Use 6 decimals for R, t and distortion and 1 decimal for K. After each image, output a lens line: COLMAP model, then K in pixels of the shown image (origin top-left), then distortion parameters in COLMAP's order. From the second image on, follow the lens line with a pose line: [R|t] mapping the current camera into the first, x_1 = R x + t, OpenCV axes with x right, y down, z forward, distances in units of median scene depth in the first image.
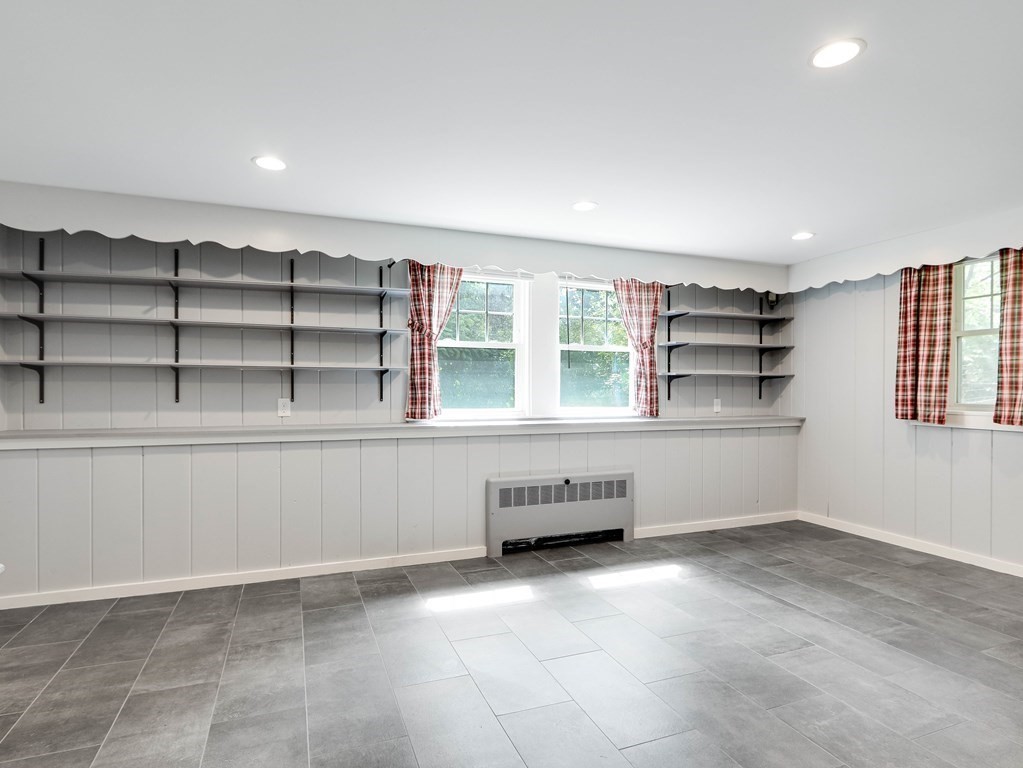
lens RADIAL K [[549.4, 0, 507.9], [0, 549.4, 388.0], [0, 0, 1]] dist [0.002897, 0.000029]
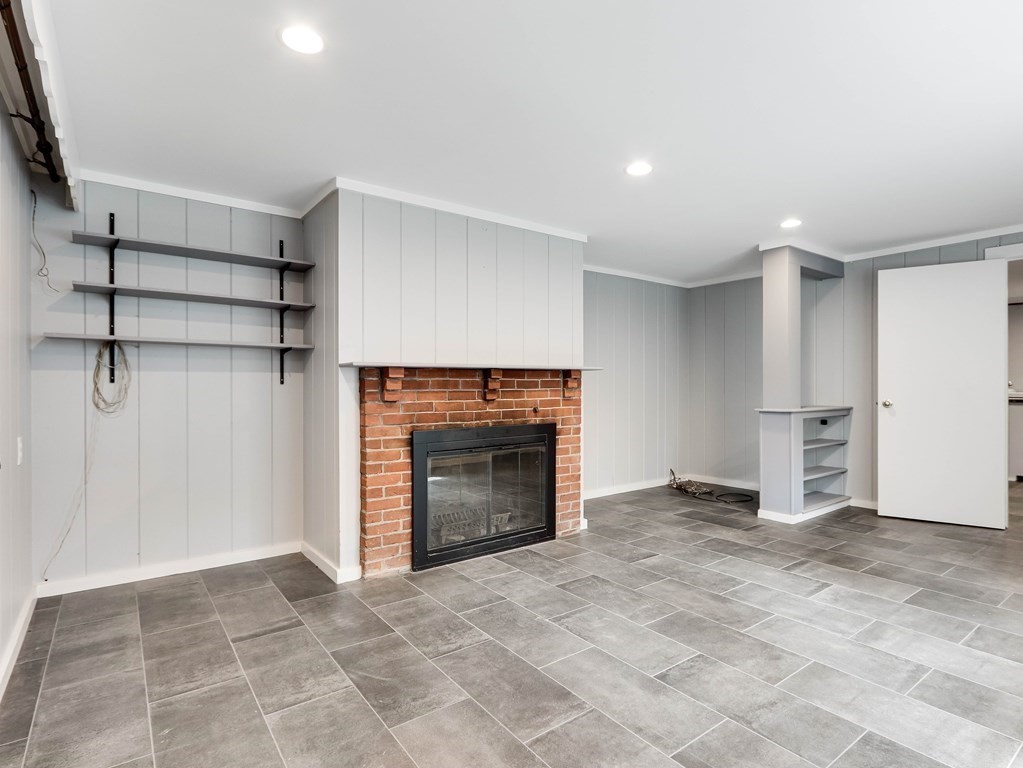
lens RADIAL K [[541.3, 0, 509.8], [0, 541.3, 388.1], [0, 0, 1]] dist [0.000614, -0.000924]
pose [[-0.963050, 0.002779, -0.269309, 0.658303], [0.001837, 0.999991, 0.003748, 0.020076], [0.269317, 0.003115, -0.963046, 1.153822]]
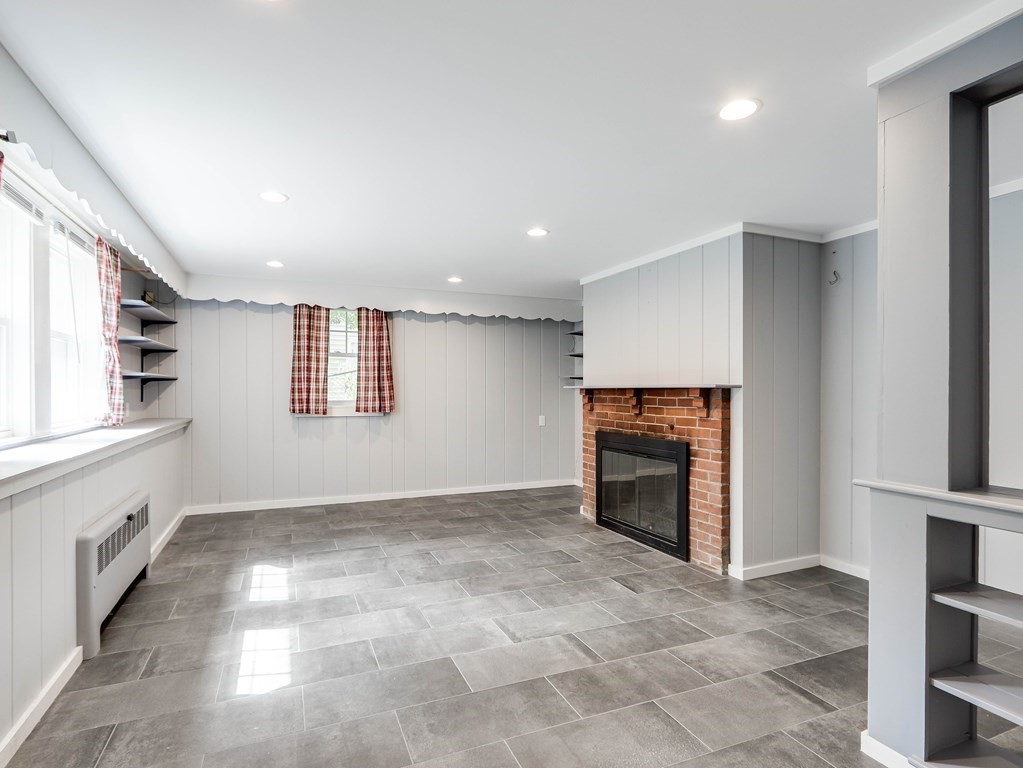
lens RADIAL K [[541.3, 0, 509.8], [0, 541.3, 388.1], [0, 0, 1]] dist [0.000614, -0.000924]
pose [[-0.029924, 0.001518, 0.999551, -0.689521], [-0.005654, 0.999983, -0.001688, -0.007005], [-0.999536, -0.005702, -0.029915, 0.546326]]
